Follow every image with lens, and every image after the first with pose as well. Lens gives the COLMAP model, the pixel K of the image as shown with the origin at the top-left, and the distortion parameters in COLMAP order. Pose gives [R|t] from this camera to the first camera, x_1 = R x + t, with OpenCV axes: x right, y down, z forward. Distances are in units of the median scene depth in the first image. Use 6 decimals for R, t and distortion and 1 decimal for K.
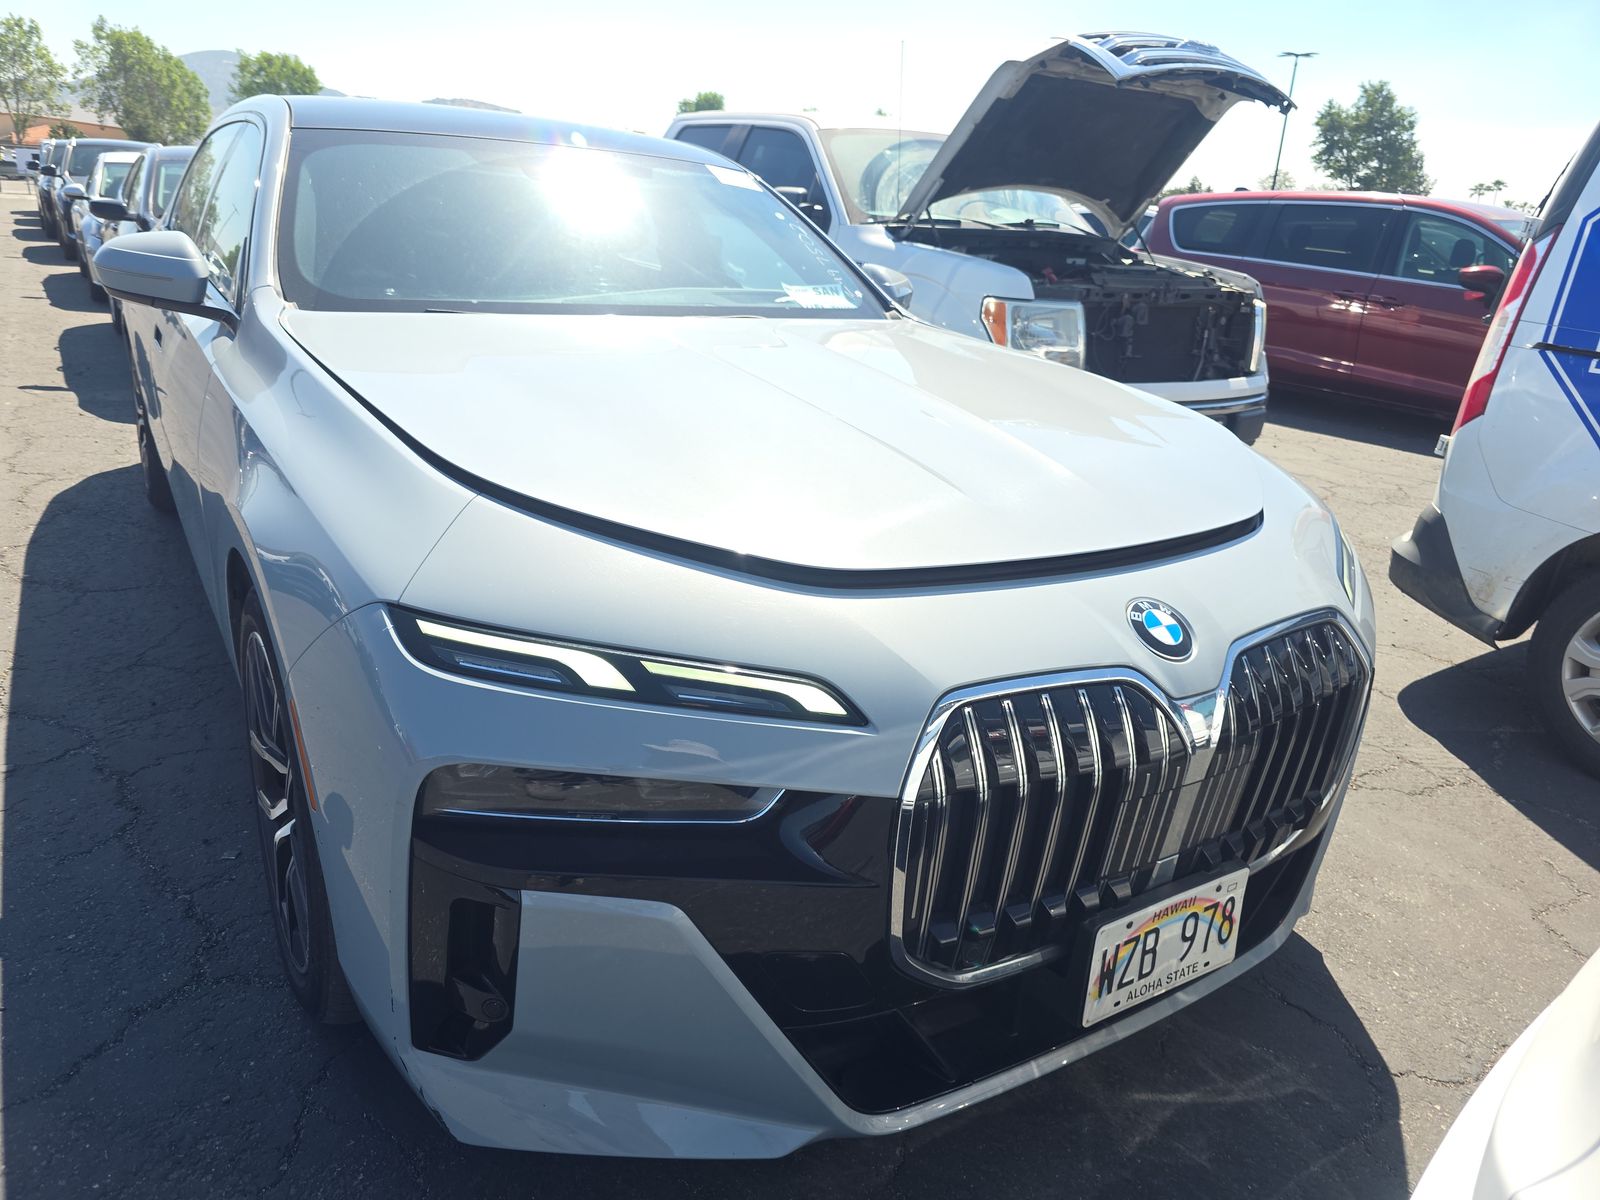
lens RADIAL K [[1102.9, 0, 799.8], [0, 1102.9, 600.6], [0, 0, 1]] dist [0.040408, -0.050320]
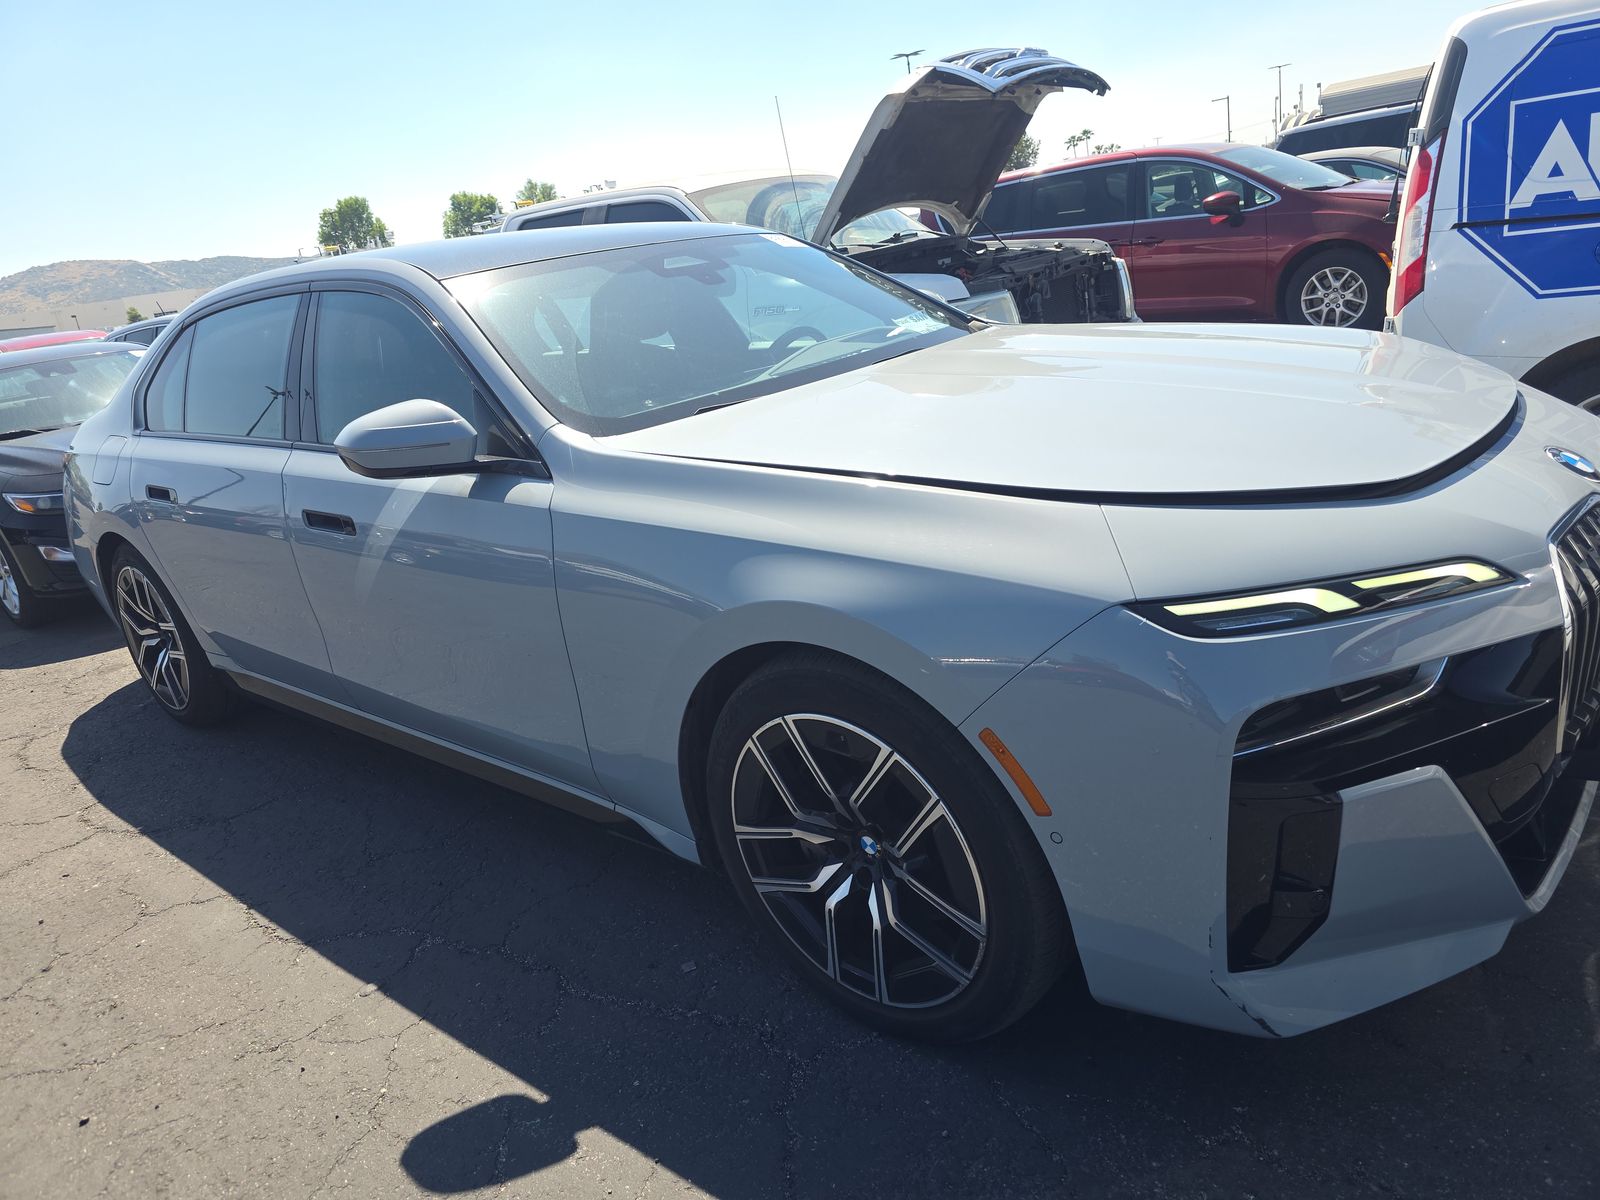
lens RADIAL K [[1102.9, 0, 797.8], [0, 1102.9, 601.1], [0, 0, 1]] dist [0.040408, -0.050320]
pose [[0.930780, -0.288925, 0.223990, -0.278153], [0.297539, 0.954697, -0.004944, -0.028228], [-0.212414, 0.071248, 0.974579, -0.015166]]
